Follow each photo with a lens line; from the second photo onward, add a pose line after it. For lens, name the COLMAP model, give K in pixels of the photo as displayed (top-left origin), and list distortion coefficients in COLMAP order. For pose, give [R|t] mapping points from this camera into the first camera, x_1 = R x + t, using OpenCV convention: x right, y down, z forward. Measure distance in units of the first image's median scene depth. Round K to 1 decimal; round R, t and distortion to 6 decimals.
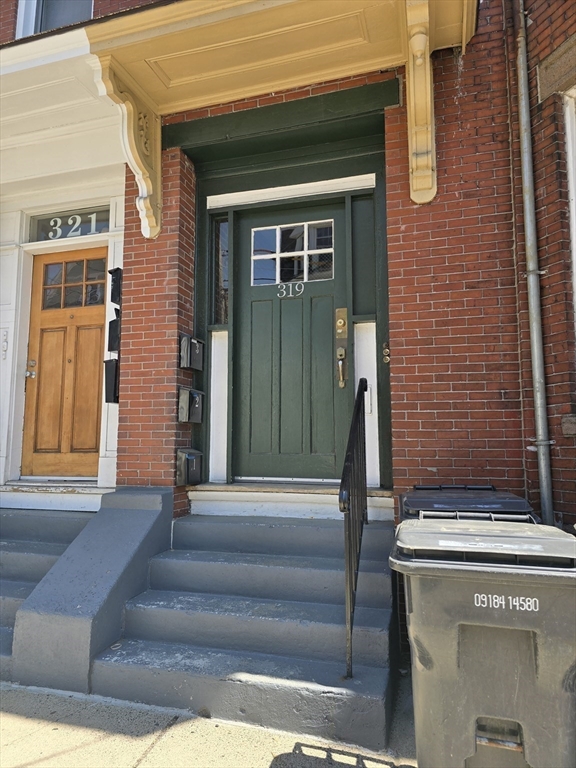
lens RADIAL K [[516.1, 0, 286.3], [0, 516.1, 388.7], [0, 0, 1]] dist [0.040896, -0.039309]
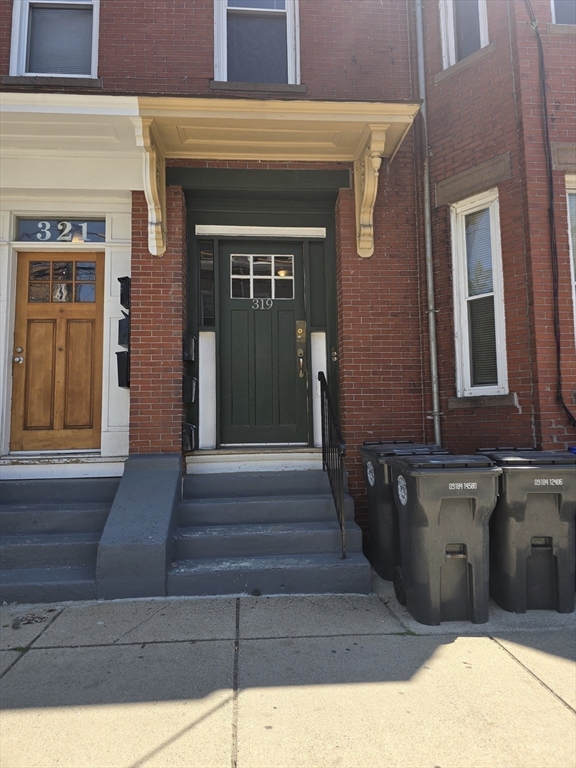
lens RADIAL K [[516.1, 0, 293.2], [0, 516.1, 373.8], [0, 0, 1]] dist [0.040896, -0.039309]
pose [[0.935249, 0.017673, 0.353548, -0.407361], [-0.020083, 0.999793, 0.003149, -0.015937], [-0.353420, -0.010045, 0.935411, -0.302387]]
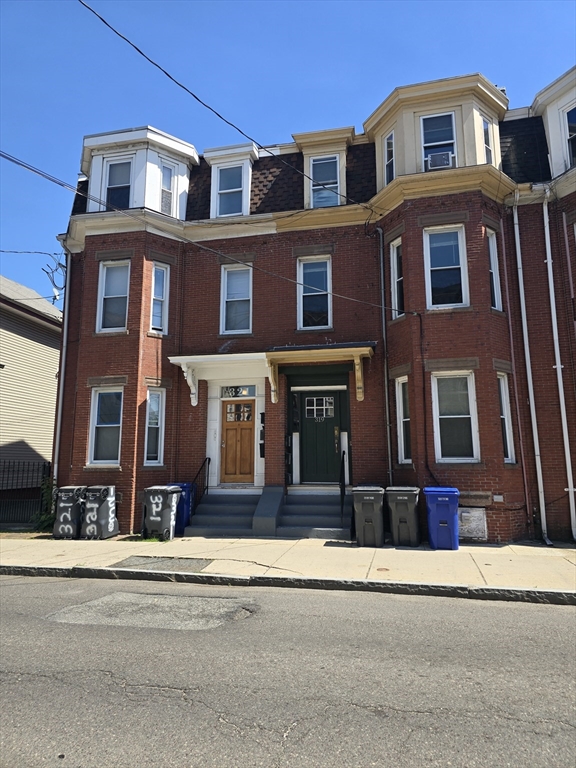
lens RADIAL K [[516.1, 0, 294.0], [0, 516.1, 362.4], [0, 0, 1]] dist [0.040896, -0.039309]
pose [[0.997461, 0.006855, 0.070883, -0.381285], [-0.000629, 0.996165, -0.087492, -0.275272], [-0.071210, 0.087225, 0.993640, -2.165549]]
